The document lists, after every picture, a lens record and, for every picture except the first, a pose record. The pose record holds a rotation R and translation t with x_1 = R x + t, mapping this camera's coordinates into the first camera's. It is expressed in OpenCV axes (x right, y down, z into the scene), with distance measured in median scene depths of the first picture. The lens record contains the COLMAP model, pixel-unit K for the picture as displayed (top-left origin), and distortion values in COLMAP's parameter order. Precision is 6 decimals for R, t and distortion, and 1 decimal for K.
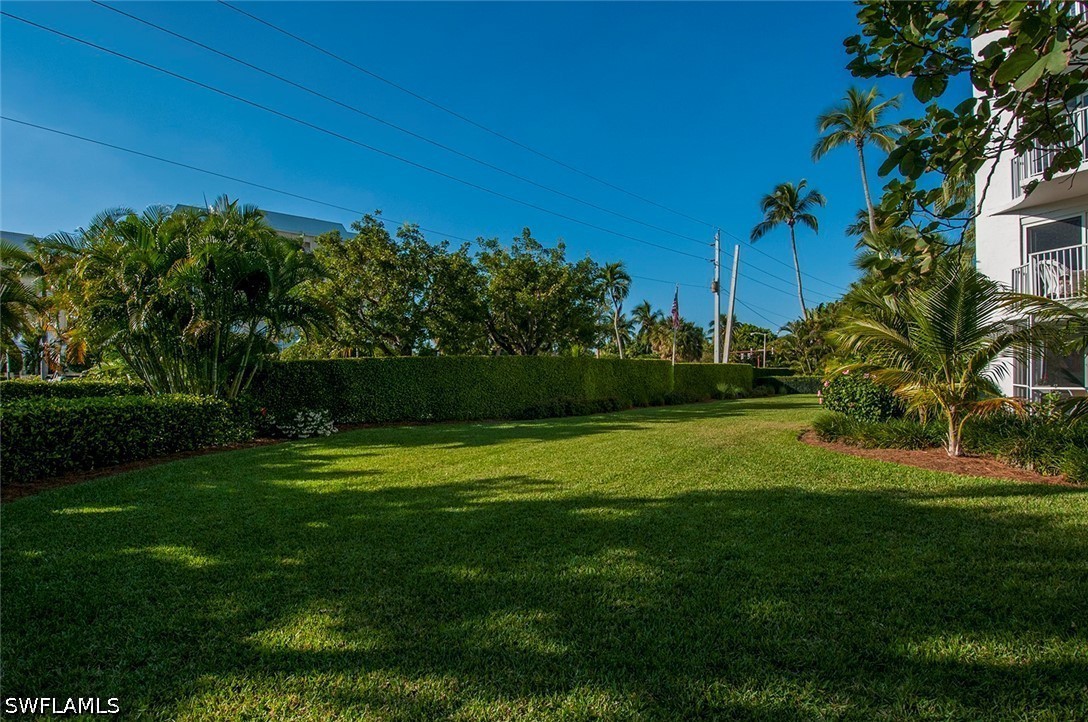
lens RADIAL K [[554.7, 0, 539.0], [0, 554.7, 381.6], [0, 0, 1]] dist [0.034557, -0.039549]
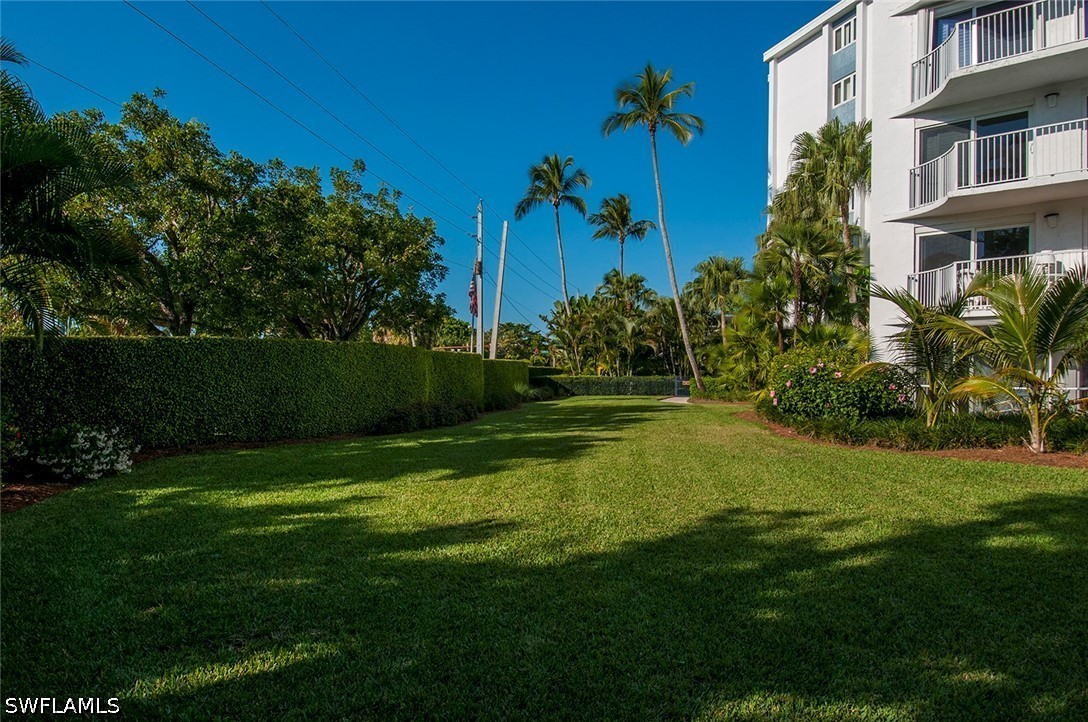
lens RADIAL K [[687.6, 0, 543.9], [0, 687.6, 394.7], [0, 0, 1]] dist [0.016743, -0.000207]
pose [[0.869220, -0.004843, 0.494402, -0.288675], [-0.004053, 0.999849, 0.016920, 0.003589], [-0.494409, -0.016711, 0.869069, 0.144401]]
